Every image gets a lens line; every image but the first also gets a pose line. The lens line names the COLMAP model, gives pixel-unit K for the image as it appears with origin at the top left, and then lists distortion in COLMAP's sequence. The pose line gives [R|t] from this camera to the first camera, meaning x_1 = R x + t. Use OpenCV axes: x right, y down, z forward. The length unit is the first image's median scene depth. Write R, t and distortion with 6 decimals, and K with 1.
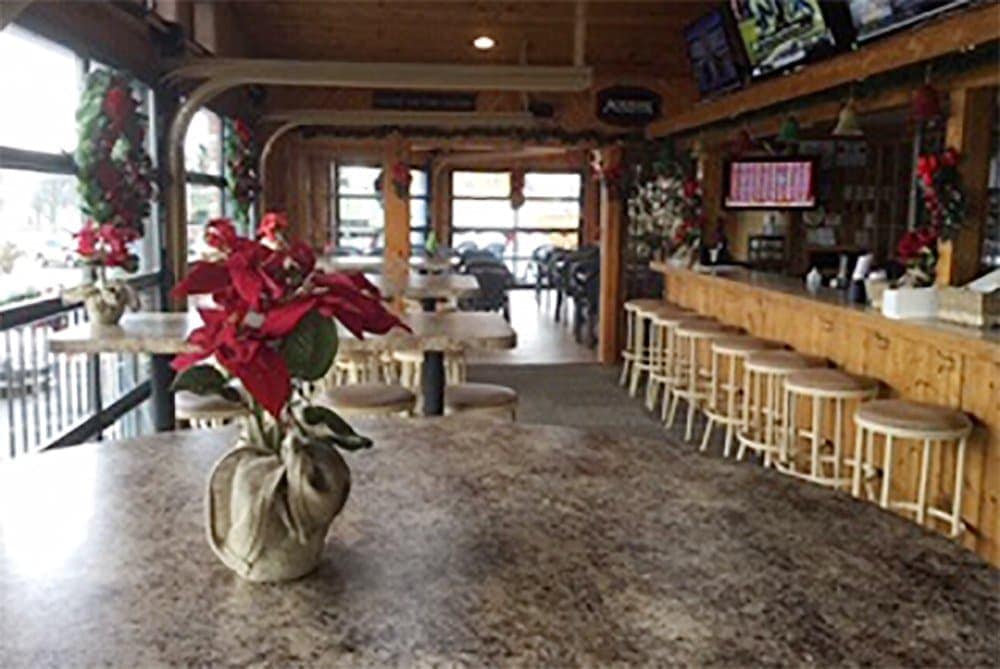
lens RADIAL K [[901.6, 0, 500.3], [0, 901.6, 314.1], [0, 0, 1]] dist [0.128353, -0.249090]
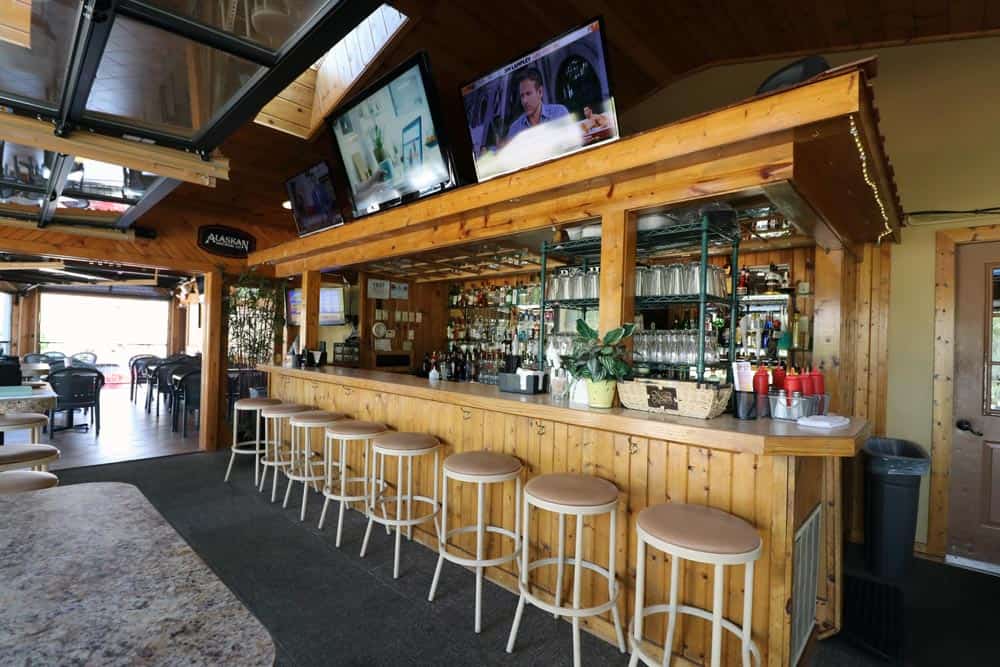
lens RADIAL K [[464.4, 0, 504.5], [0, 464.4, 341.4], [0, 0, 1]] dist [0.008663, -0.000086]
pose [[0.747750, 0.006066, 0.663953, -0.000601], [0.060936, 0.995111, -0.077718, -0.017636], [-0.661179, 0.098572, 0.743724, 0.285019]]
